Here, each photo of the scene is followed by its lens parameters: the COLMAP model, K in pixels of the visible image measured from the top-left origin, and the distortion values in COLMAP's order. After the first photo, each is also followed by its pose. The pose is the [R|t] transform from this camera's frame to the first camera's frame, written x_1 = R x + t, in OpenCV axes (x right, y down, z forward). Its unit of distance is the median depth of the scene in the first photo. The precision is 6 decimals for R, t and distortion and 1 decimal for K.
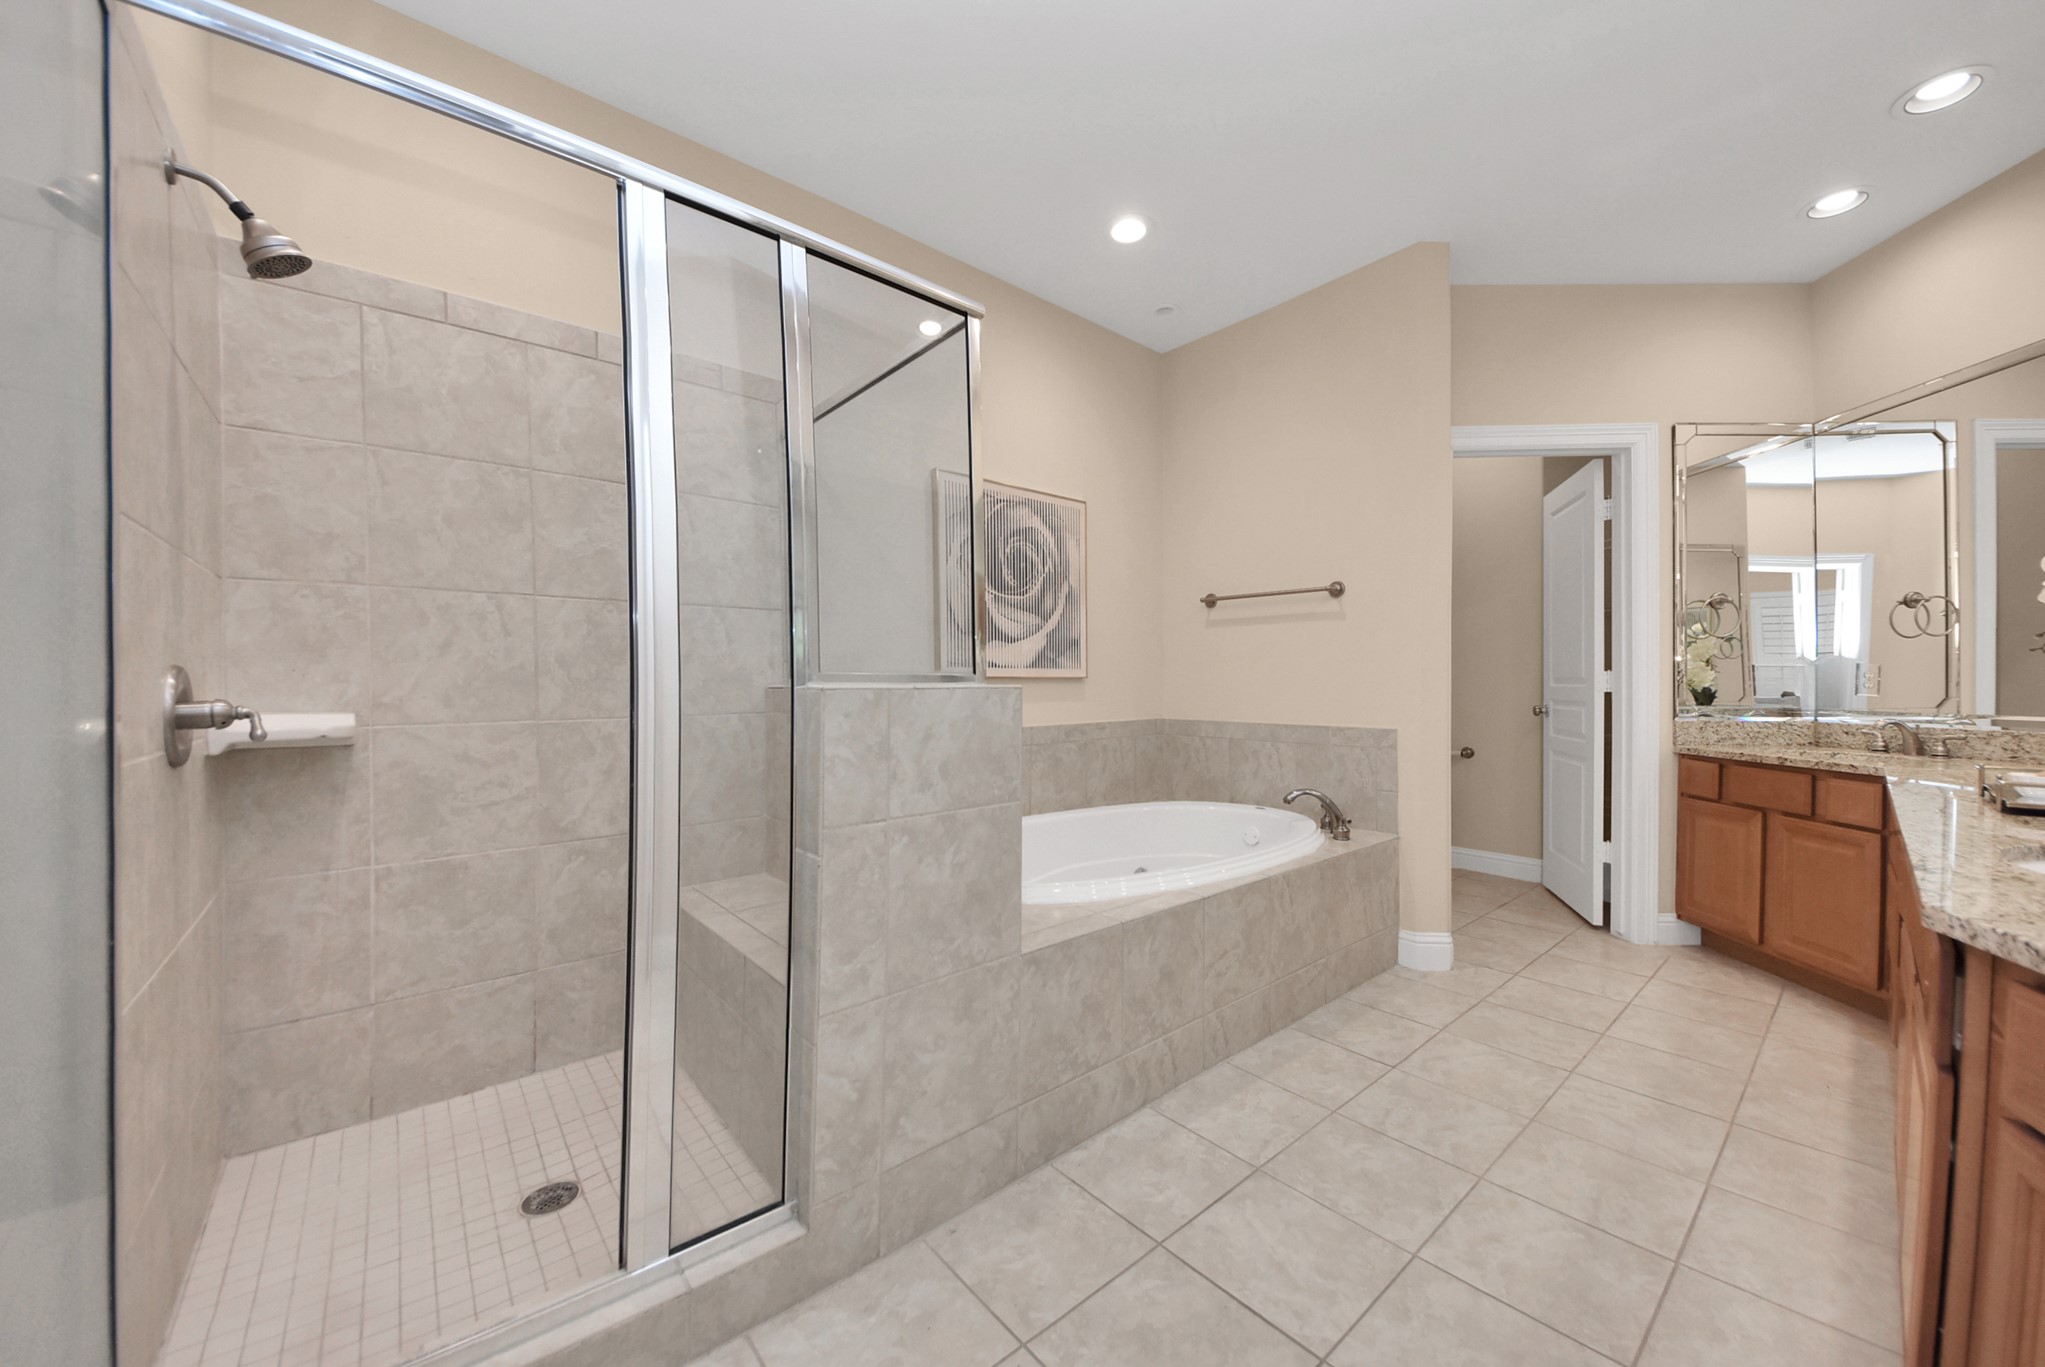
lens RADIAL K [[732.6, 0, 1035.4], [0, 732.6, 694.5], [0, 0, 1]] dist [0.033748, -0.021753]
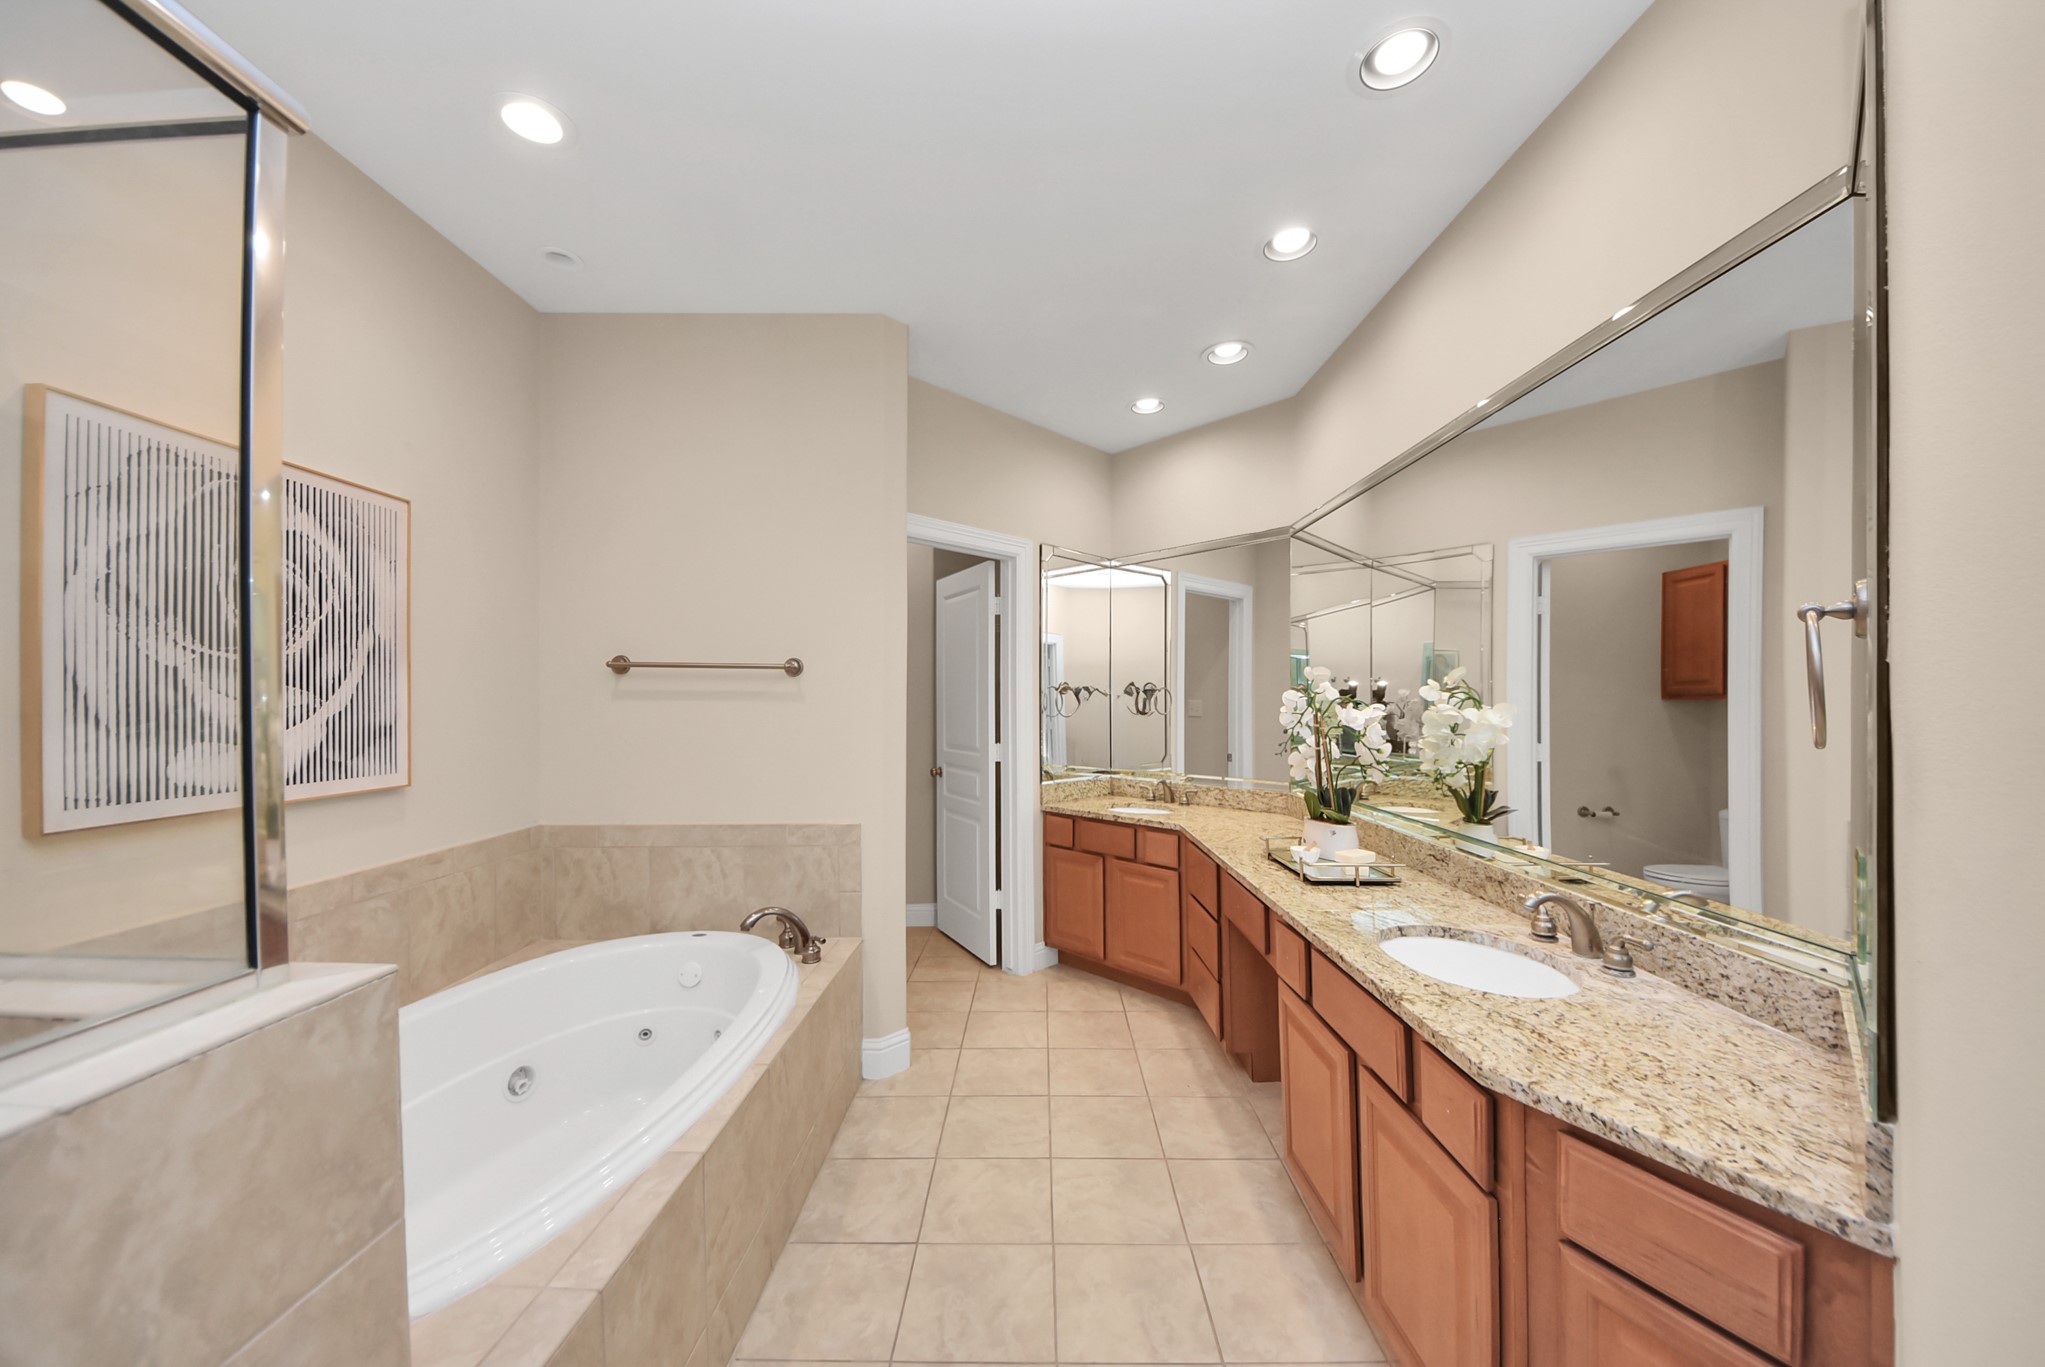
lens RADIAL K [[727.7, 0, 1040.1], [0, 727.7, 696.1], [0, 0, 1]] dist [0.004575, -0.007007]
pose [[0.644140, 0.004053, 0.764897, -0.064153], [0.007163, 0.999910, -0.011330, -0.099628], [-0.764874, 0.012777, 0.644053, 0.230121]]
